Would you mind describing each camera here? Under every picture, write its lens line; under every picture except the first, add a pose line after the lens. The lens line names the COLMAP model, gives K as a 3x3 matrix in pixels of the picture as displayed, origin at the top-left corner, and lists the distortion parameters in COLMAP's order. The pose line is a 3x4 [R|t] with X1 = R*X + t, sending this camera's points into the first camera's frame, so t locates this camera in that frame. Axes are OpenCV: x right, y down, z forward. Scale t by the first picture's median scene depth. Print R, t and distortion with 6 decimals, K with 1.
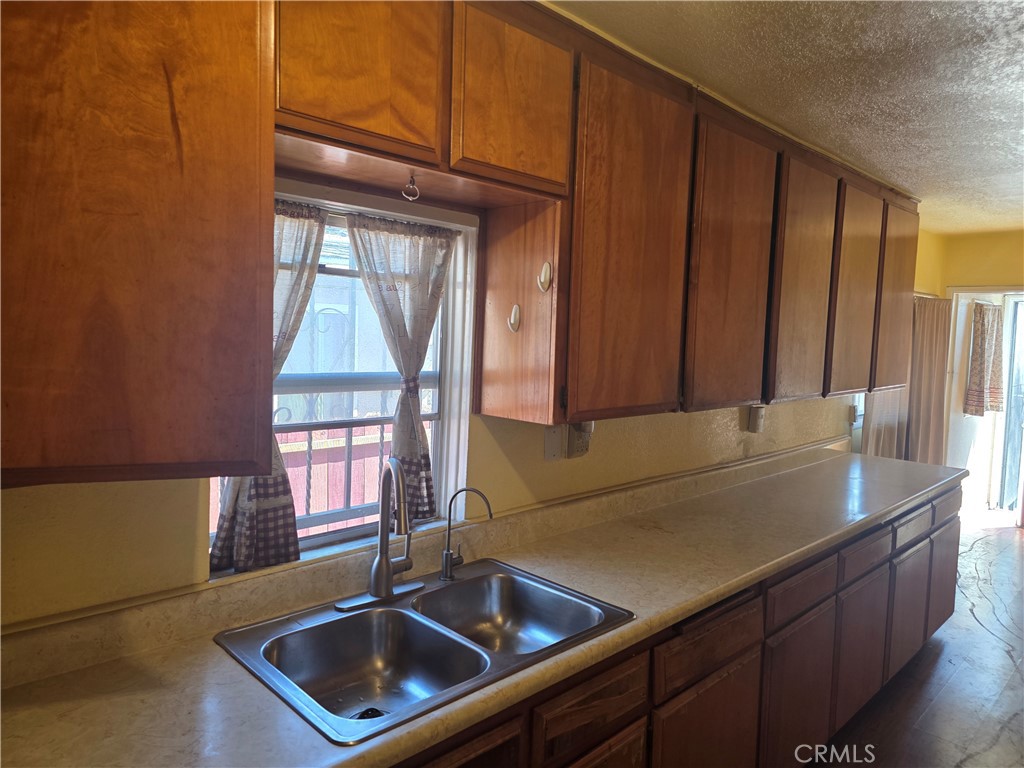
lens RADIAL K [[691.7, 0, 495.7], [0, 691.7, 382.1], [0, 0, 1]] dist [0.069511, -0.071041]
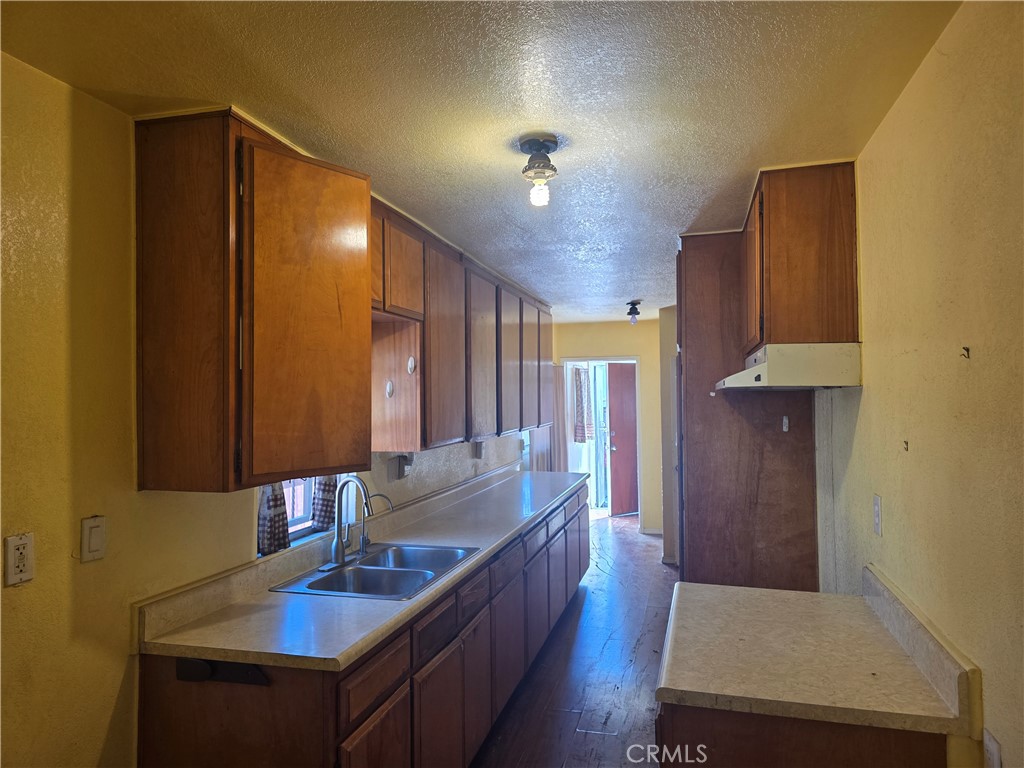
lens RADIAL K [[692.4, 0, 512.0], [0, 692.4, 384.0], [0, 0, 1]] dist [0.000416, -0.000229]
pose [[0.857746, -0.030888, 0.513146, -0.598643], [0.074807, 0.995068, -0.065146, 0.024660], [-0.508603, 0.094265, 0.855826, -0.592352]]
